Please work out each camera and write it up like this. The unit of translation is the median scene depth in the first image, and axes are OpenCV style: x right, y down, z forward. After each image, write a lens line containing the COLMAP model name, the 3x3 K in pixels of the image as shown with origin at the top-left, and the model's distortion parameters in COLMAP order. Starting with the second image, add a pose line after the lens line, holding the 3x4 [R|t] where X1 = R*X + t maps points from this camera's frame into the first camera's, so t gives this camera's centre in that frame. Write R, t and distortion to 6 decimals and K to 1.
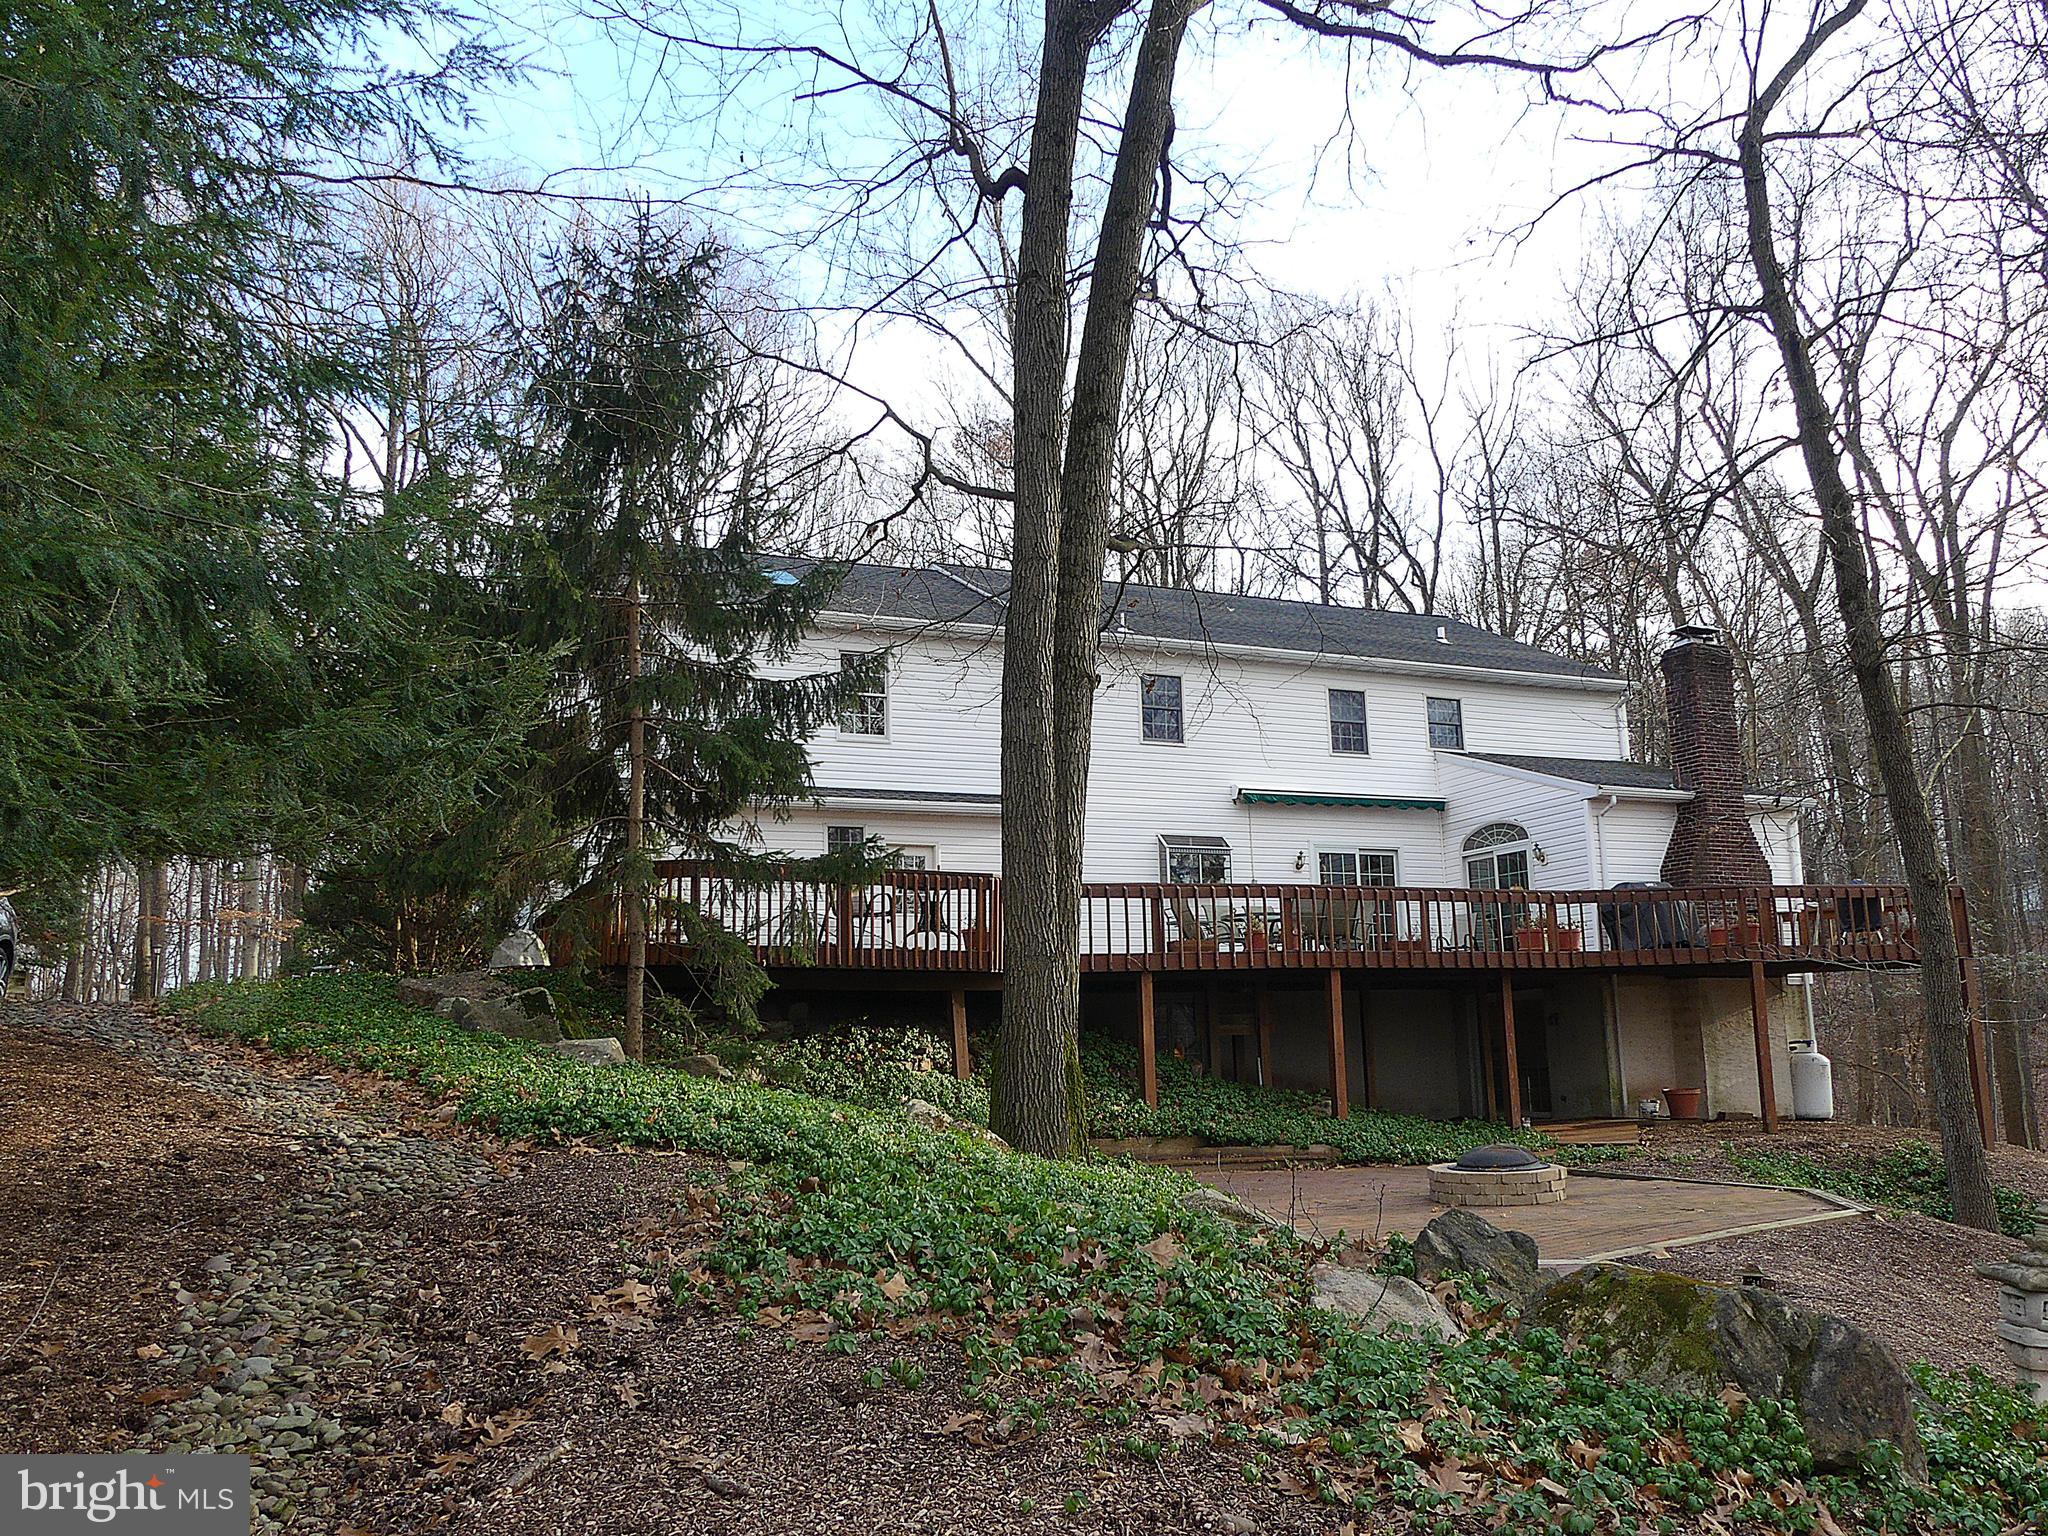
lens RADIAL K [[1542.3, 0, 1024.0], [0, 1542.3, 768.0], [0, 0, 1]] dist [-0.040226, 0.000447]
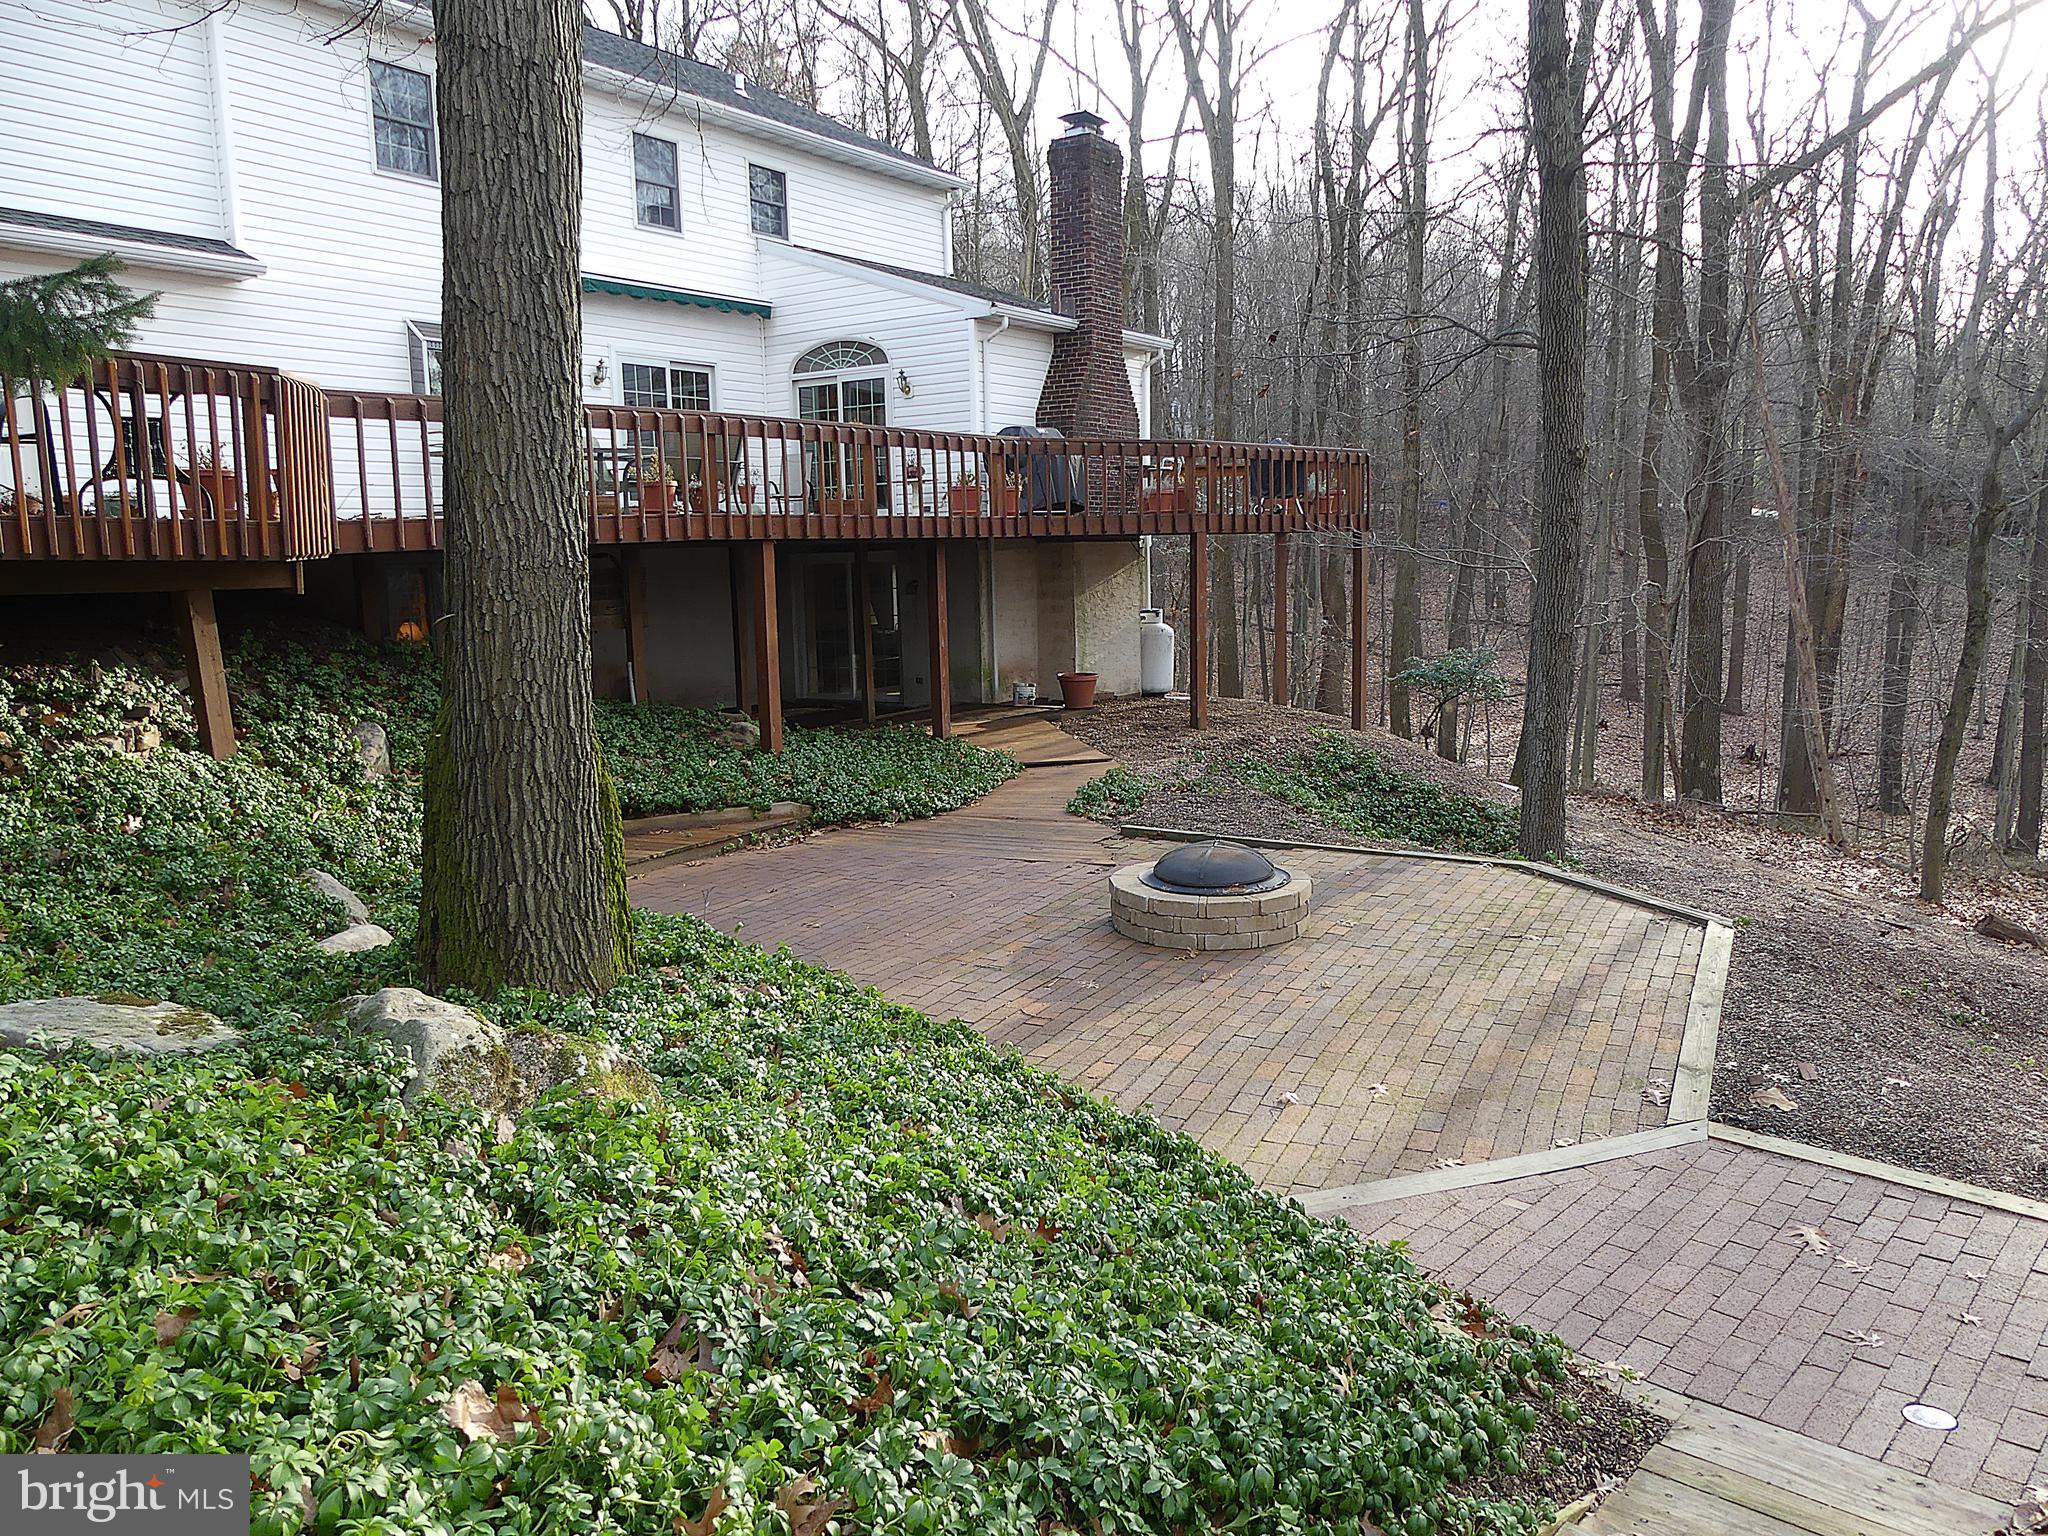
lens RADIAL K [[1527.1, 0, 1021.4], [0, 1527.1, 785.7], [0, 0, 1]] dist [-0.061987, 0.070044]
pose [[0.839290, -0.079101, 0.537899, -0.058659], [-0.095618, 0.952464, 0.289258, 0.020454], [-0.535210, -0.294204, 0.791830, 0.275891]]
